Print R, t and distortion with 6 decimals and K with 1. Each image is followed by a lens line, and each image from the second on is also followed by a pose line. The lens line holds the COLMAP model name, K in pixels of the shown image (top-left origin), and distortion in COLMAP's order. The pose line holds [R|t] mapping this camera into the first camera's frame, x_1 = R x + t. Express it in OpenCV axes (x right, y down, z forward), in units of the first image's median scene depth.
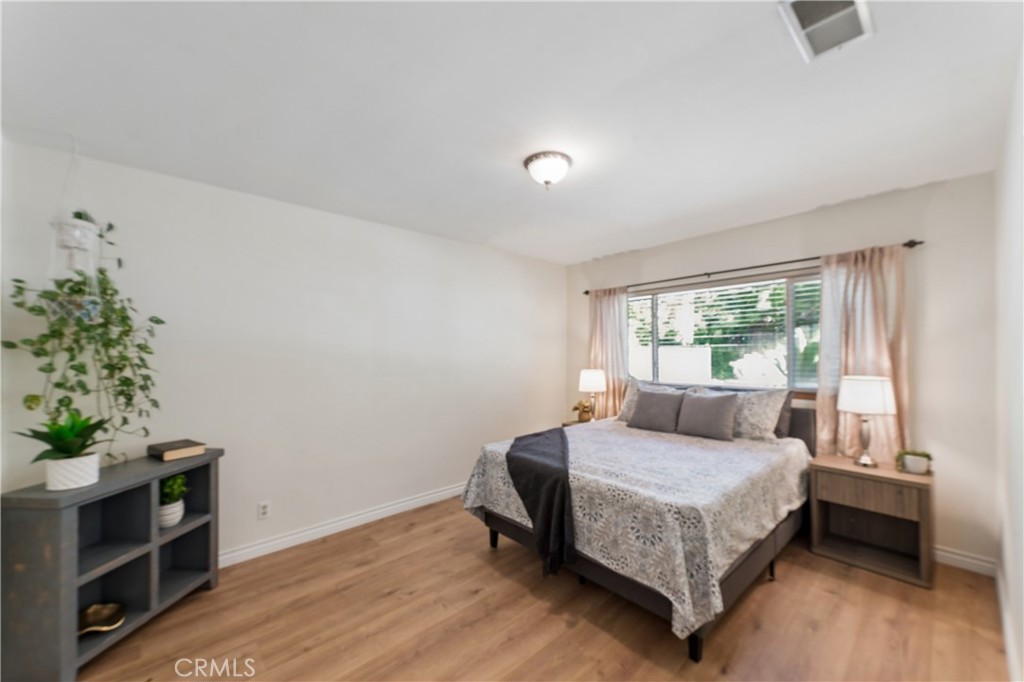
lens RADIAL K [[408.5, 0, 510.4], [0, 408.5, 346.0], [0, 0, 1]] dist [-0.000038, -0.000006]
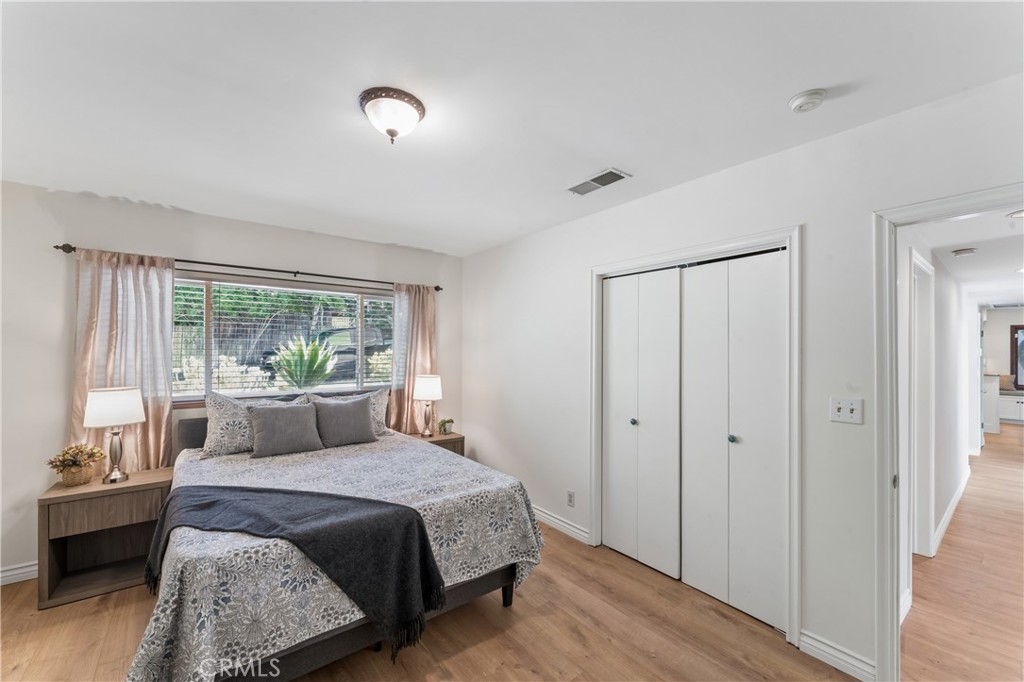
lens RADIAL K [[425.3, 0, 512.0], [0, 425.3, 341.0], [0, 0, 1]] dist [-0.029037, 0.000161]
pose [[0.015684, 0.043724, 0.998921, -0.630433], [-0.015270, 0.998937, -0.043485, 0.013682], [-0.999760, -0.014572, 0.016335, 0.720691]]
